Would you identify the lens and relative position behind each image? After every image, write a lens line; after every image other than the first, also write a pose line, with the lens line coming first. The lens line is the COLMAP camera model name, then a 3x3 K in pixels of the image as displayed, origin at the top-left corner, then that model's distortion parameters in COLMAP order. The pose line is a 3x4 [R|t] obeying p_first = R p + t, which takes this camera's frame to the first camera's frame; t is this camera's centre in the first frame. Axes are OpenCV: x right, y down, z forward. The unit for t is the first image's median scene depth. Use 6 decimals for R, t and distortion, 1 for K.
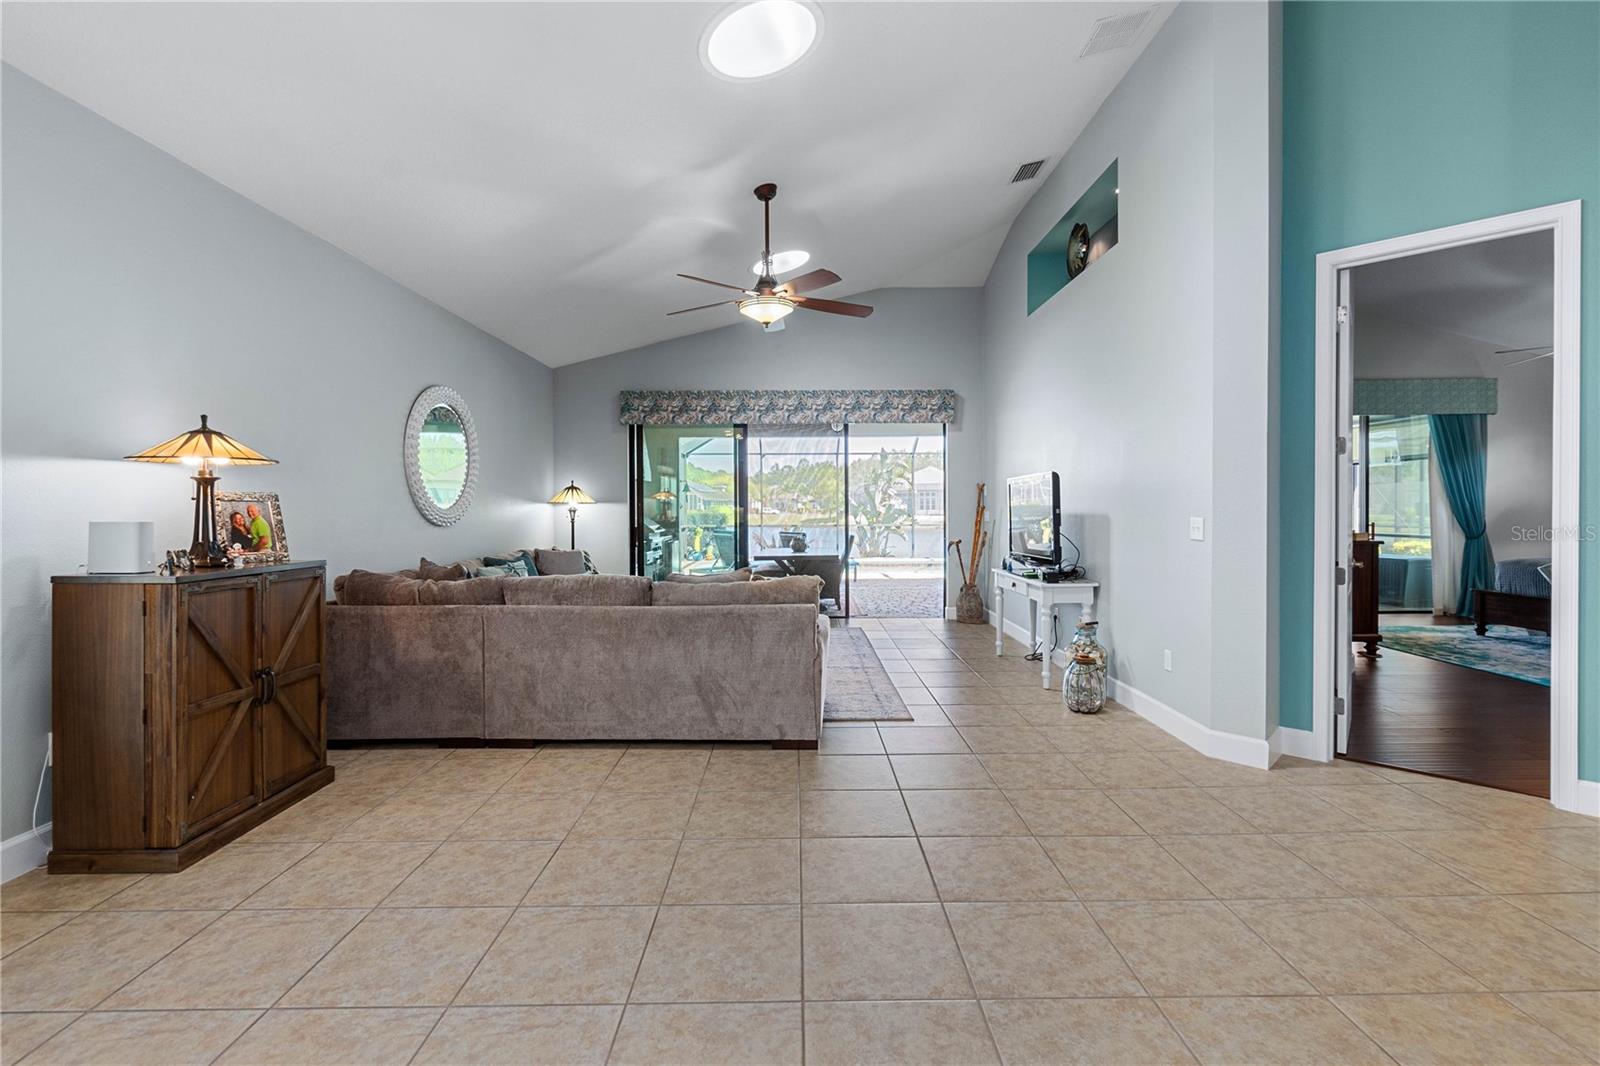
lens RADIAL K [[710.4, 0, 803.2], [0, 710.4, 520.5], [0, 0, 1]] dist [0.001052, -0.000086]
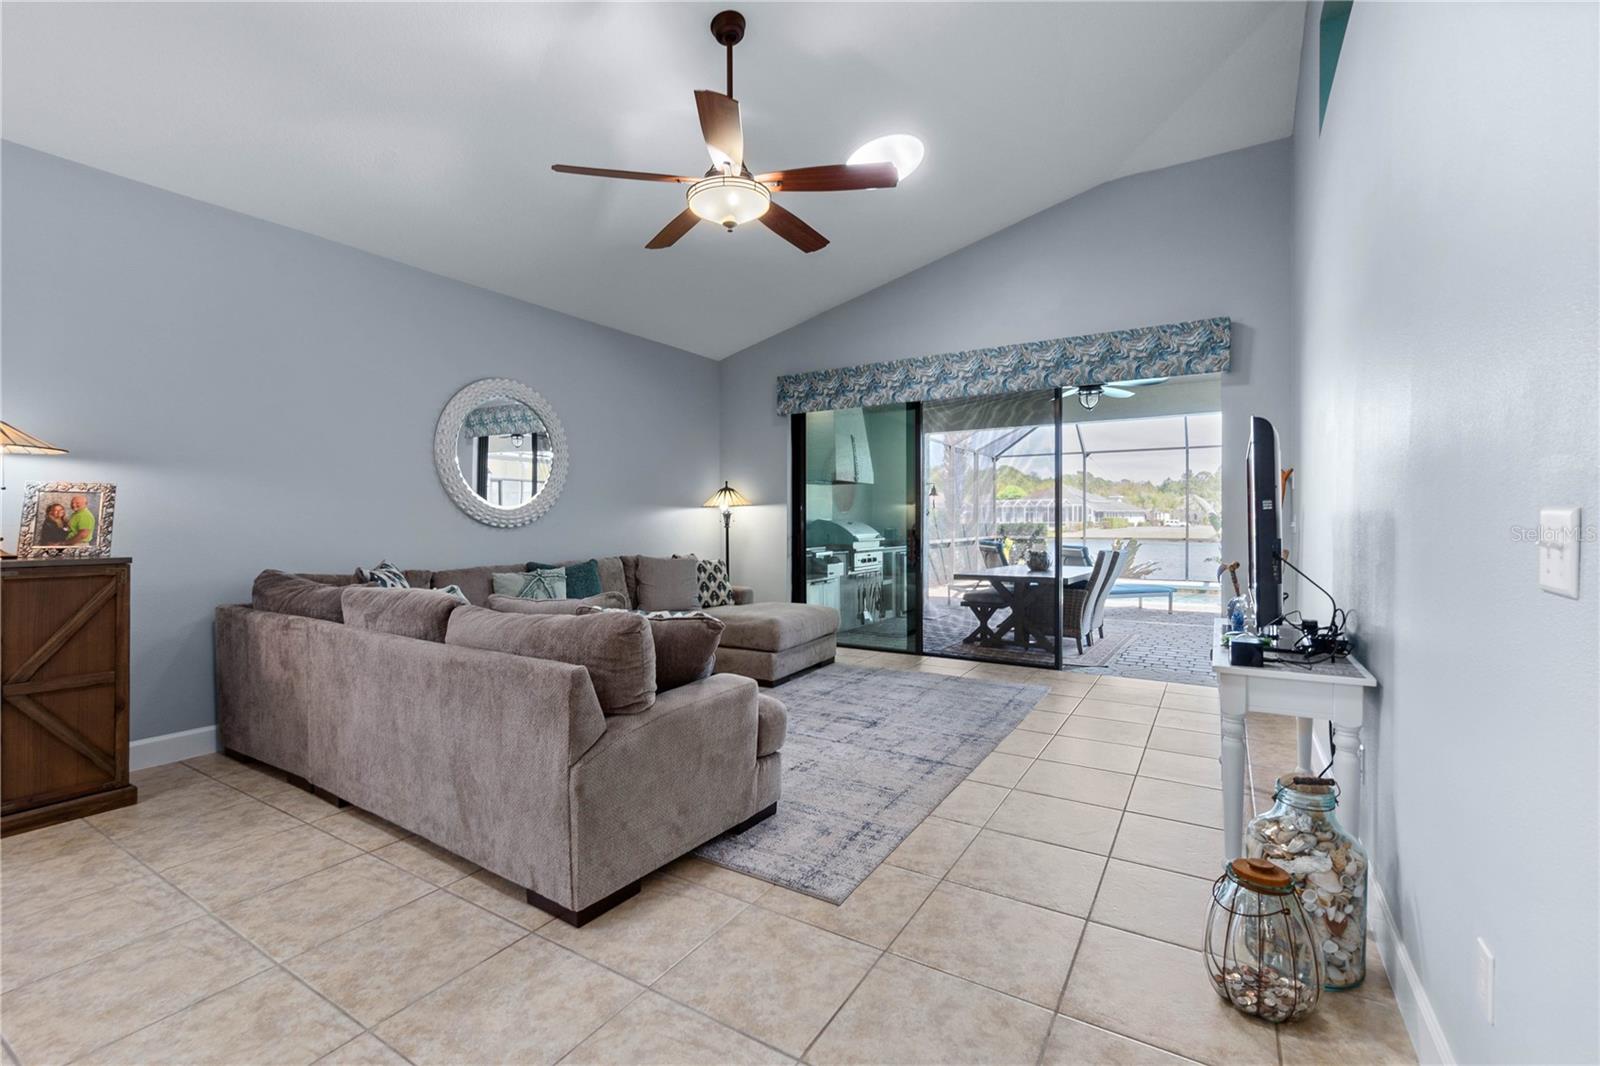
lens RADIAL K [[689.6, 0, 797.5], [0, 689.6, 523.8], [0, 0, 1]] dist [-0.004714, 0.000171]
pose [[0.844208, 0.007032, -0.535969, 0.455832], [-0.013226, 0.999883, -0.007713, 0.007729], [0.535852, 0.013600, 0.844202, 0.639362]]
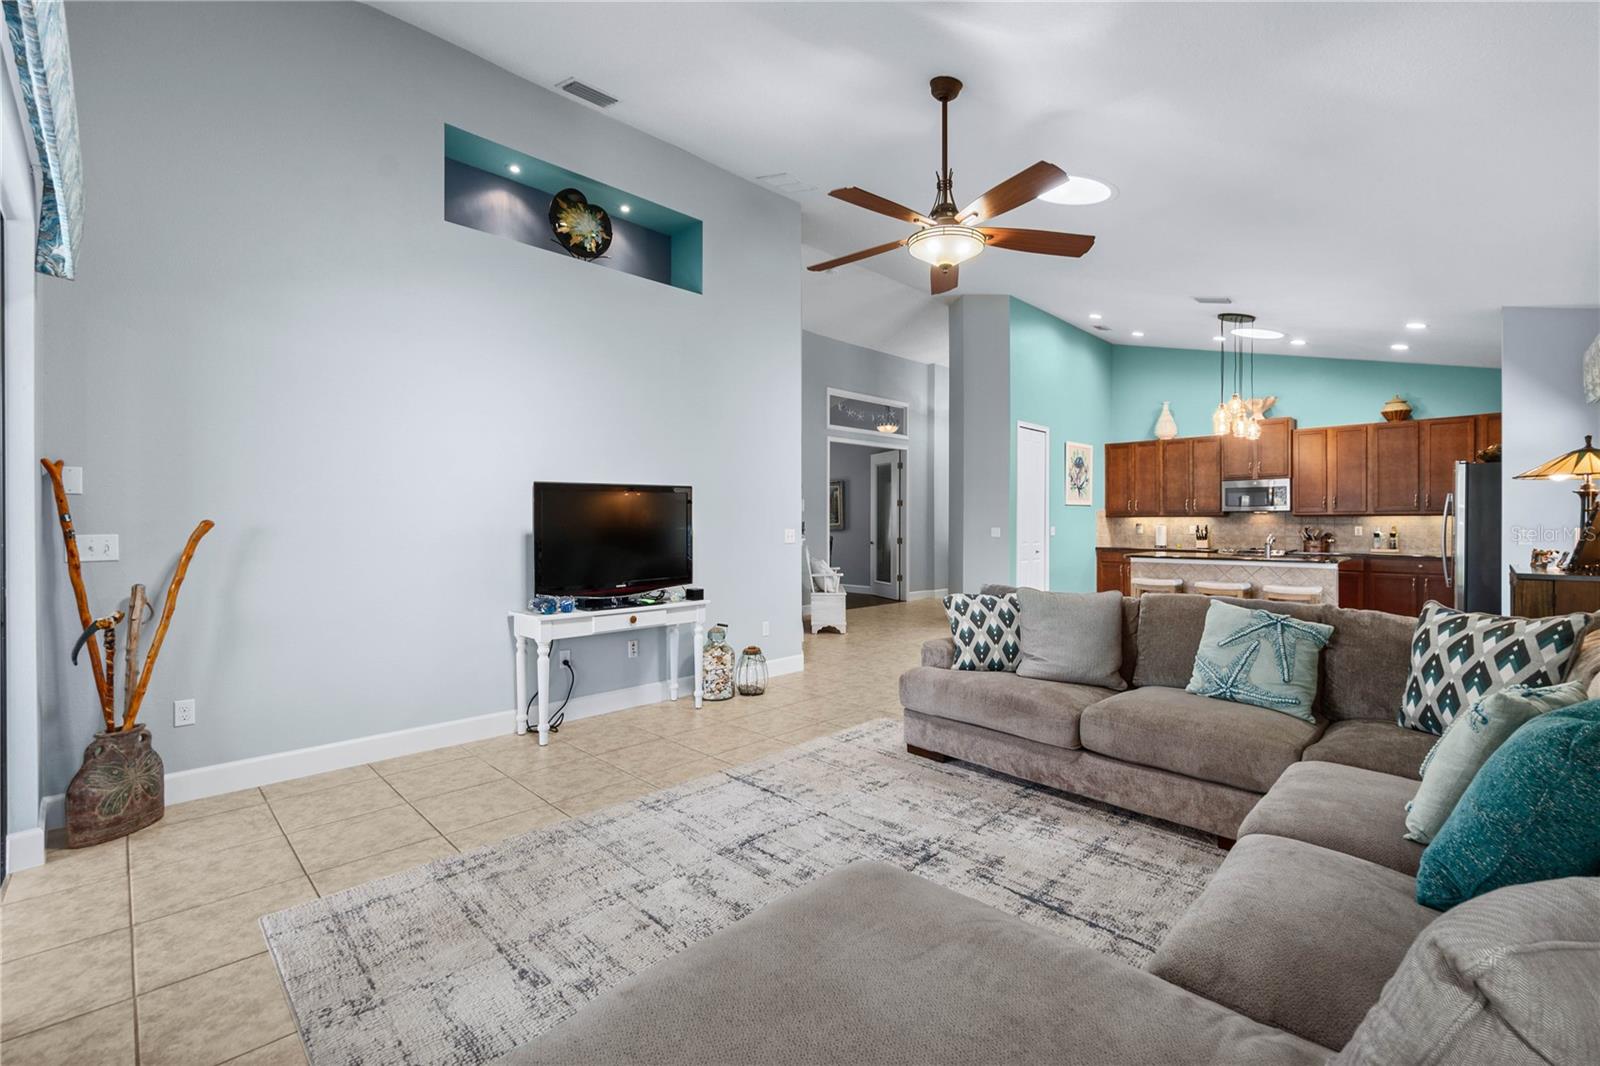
lens RADIAL K [[689.6, 0, 797.5], [0, 689.6, 523.8], [0, 0, 1]] dist [-0.004714, 0.000171]
pose [[-0.693253, 0.003609, 0.720685, -0.588547], [0.017154, 0.999787, 0.011495, -0.034192], [-0.720490, 0.020332, -0.693167, 2.084626]]
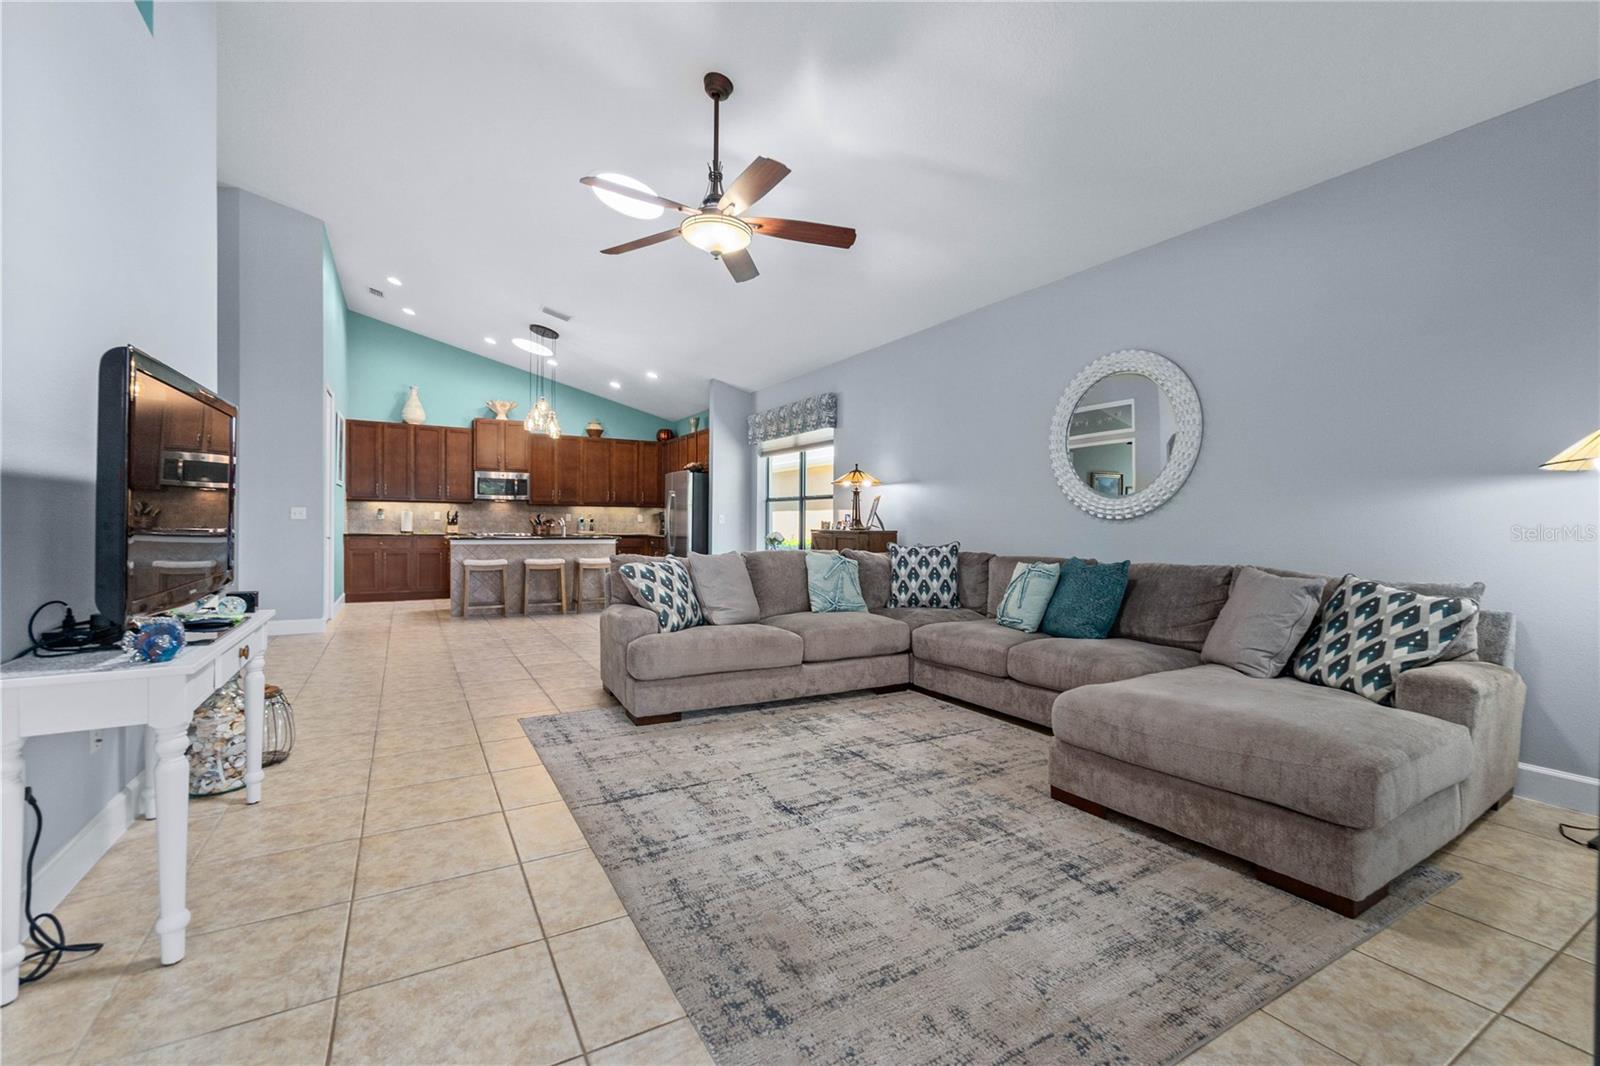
lens RADIAL K [[682.9, 0, 804.0], [0, 682.9, 531.8], [0, 0, 1]] dist [-0.008738, -0.000046]
pose [[-0.870139, 0.001133, -0.492805, 0.307736], [-0.015427, 0.999445, 0.029536, 0.006276], [0.492564, 0.033303, -0.869639, 2.227649]]
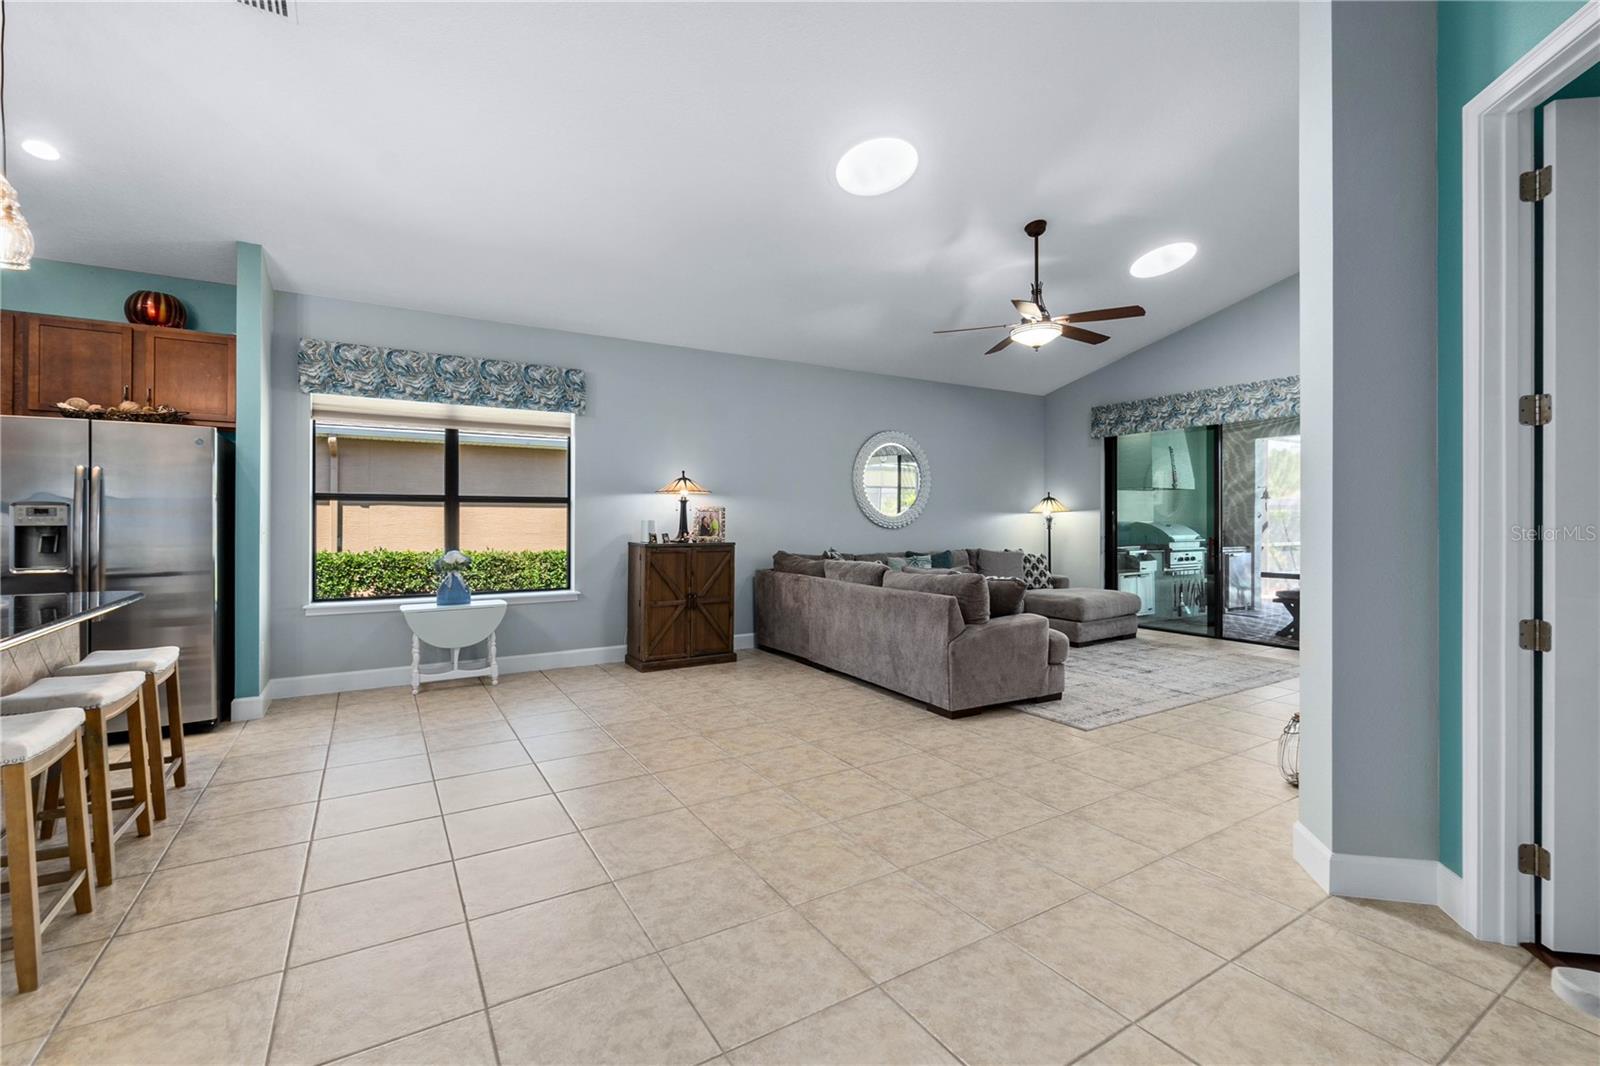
lens RADIAL K [[696.0, 0, 810.4], [0, 696.0, 518.0], [0, 0, 1]] dist [-0.000731, -0.000053]
pose [[0.517352, 0.004623, -0.855760, 0.896054], [-0.018920, 0.999803, -0.006037, -0.001288], [0.855564, 0.019315, 0.517337, 0.194874]]
